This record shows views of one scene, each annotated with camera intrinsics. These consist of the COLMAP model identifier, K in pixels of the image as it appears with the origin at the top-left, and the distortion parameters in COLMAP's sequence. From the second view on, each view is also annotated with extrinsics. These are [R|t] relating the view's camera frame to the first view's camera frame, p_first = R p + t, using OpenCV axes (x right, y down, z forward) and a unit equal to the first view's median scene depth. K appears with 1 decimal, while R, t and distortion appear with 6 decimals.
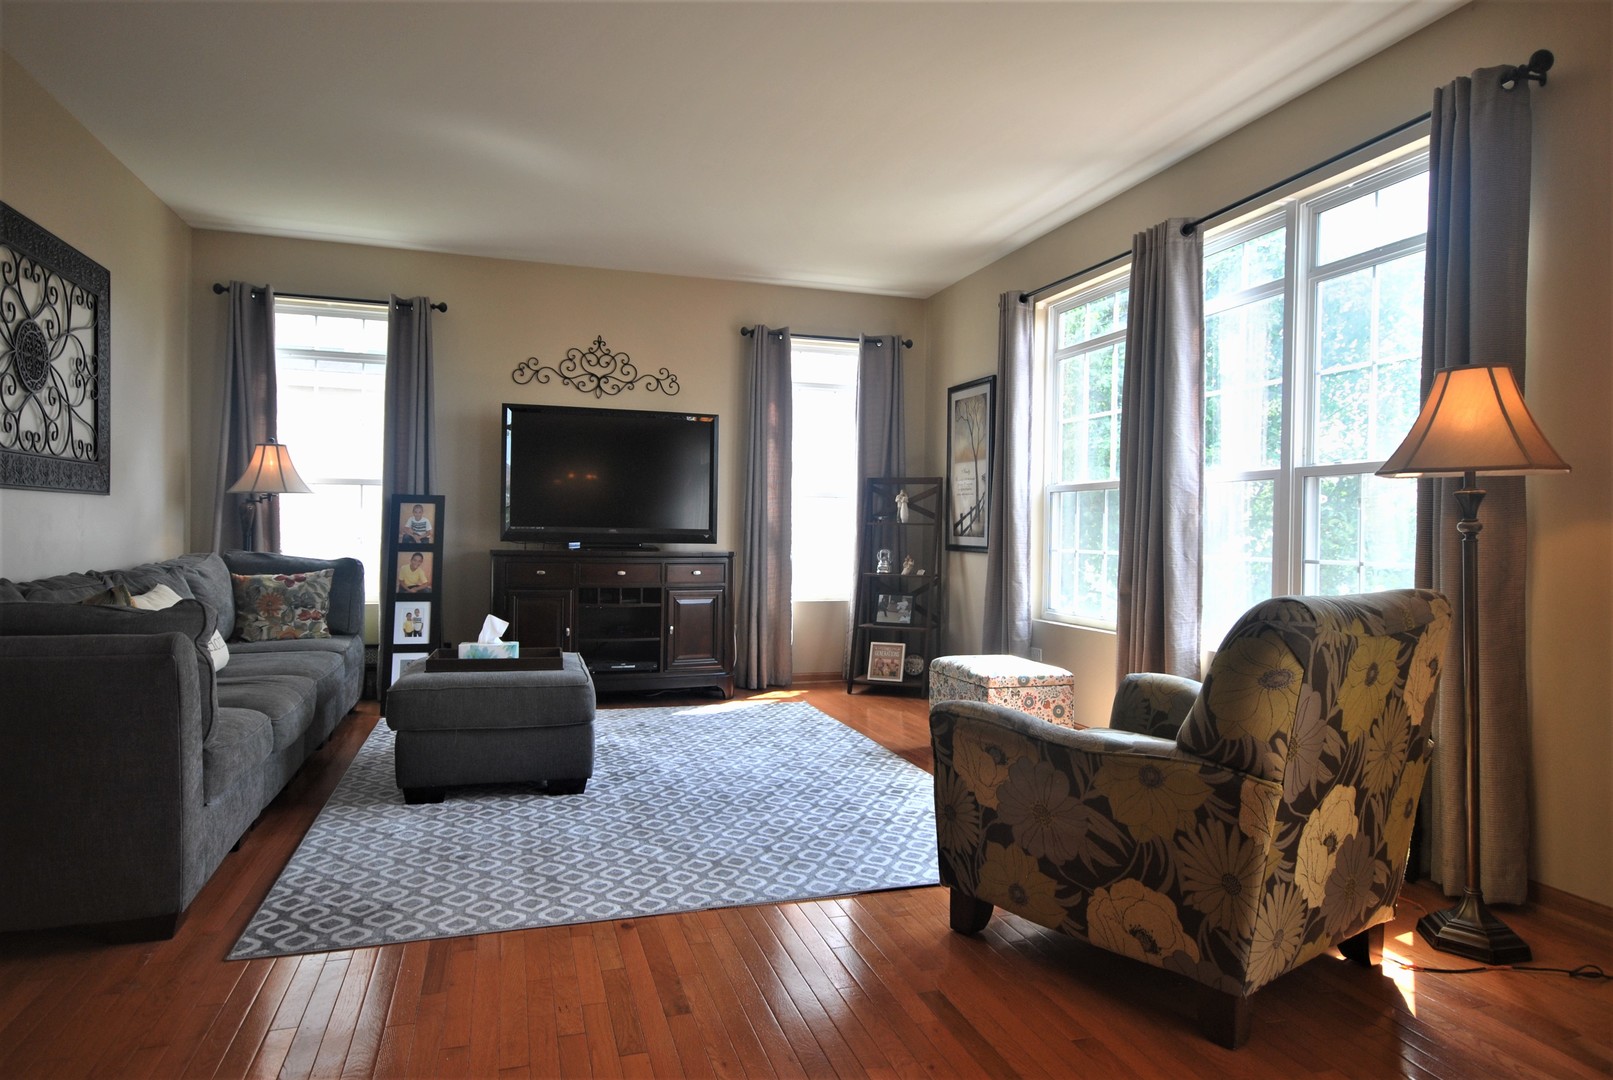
lens RADIAL K [[971.4, 0, 806.9], [0, 971.4, 537.8], [0, 0, 1]] dist [0.000345, 0.000304]
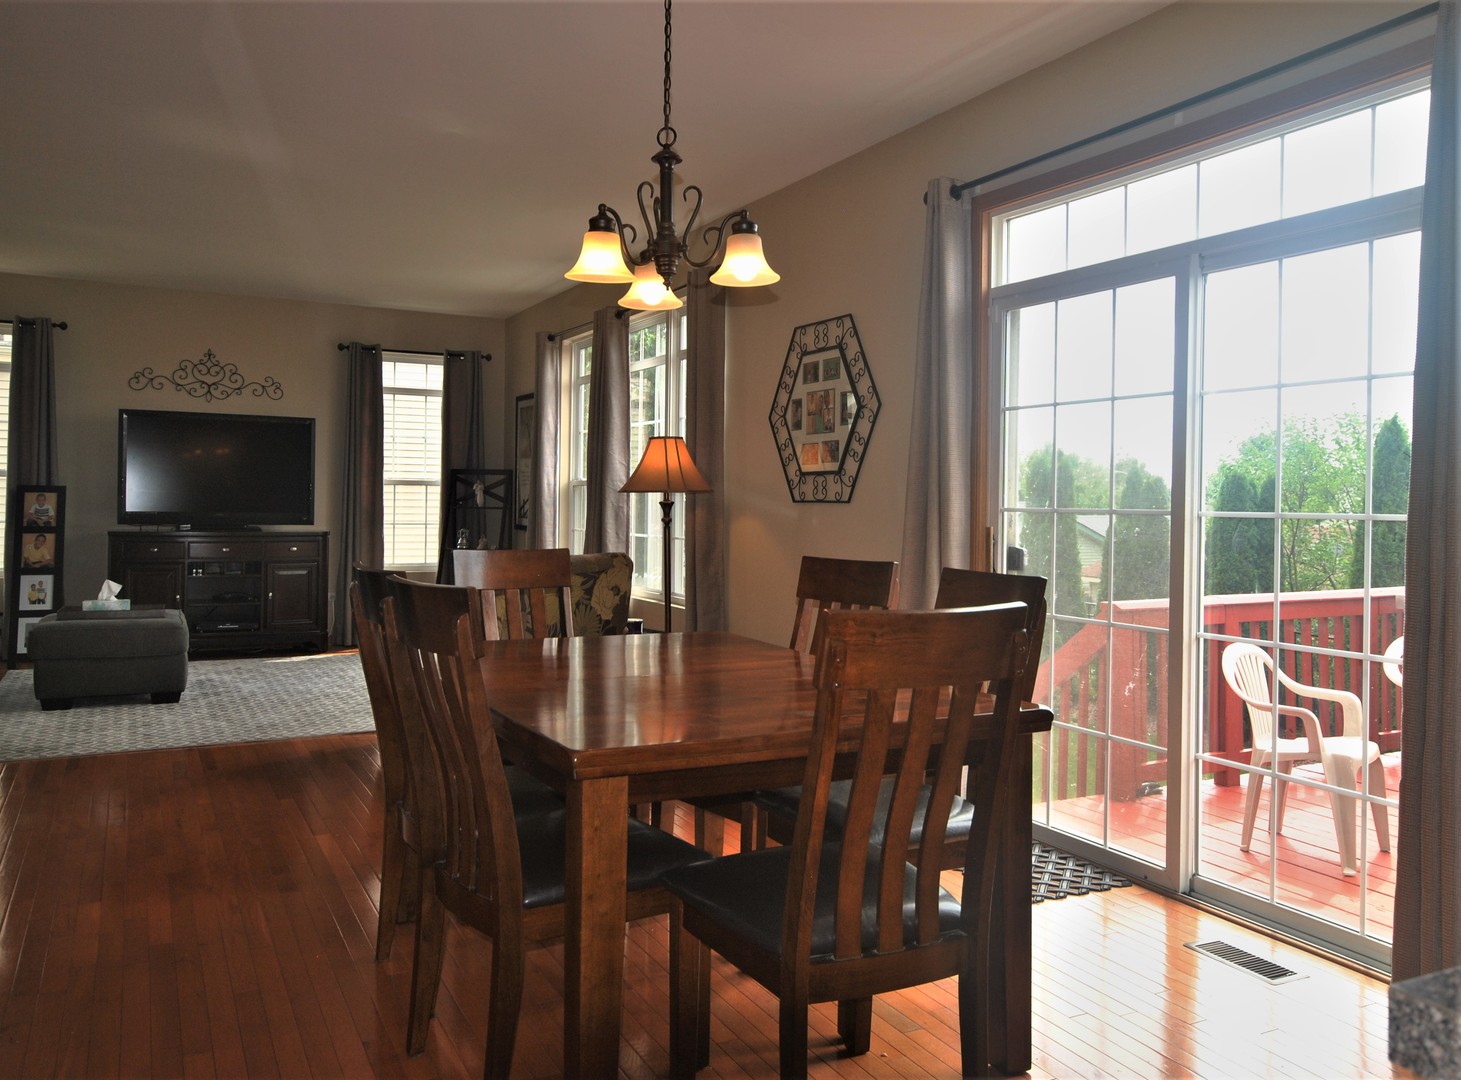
lens RADIAL K [[1200.2, 0, 758.8], [0, 1200.2, 499.7], [0, 0, 1]] dist [0.030638, 0.010043]
pose [[0.984329, -0.000557, 0.176340, 0.201855], [0.001621, 0.999981, -0.005890, -0.016642], [-0.176333, 0.006084, 0.984312, -0.616535]]
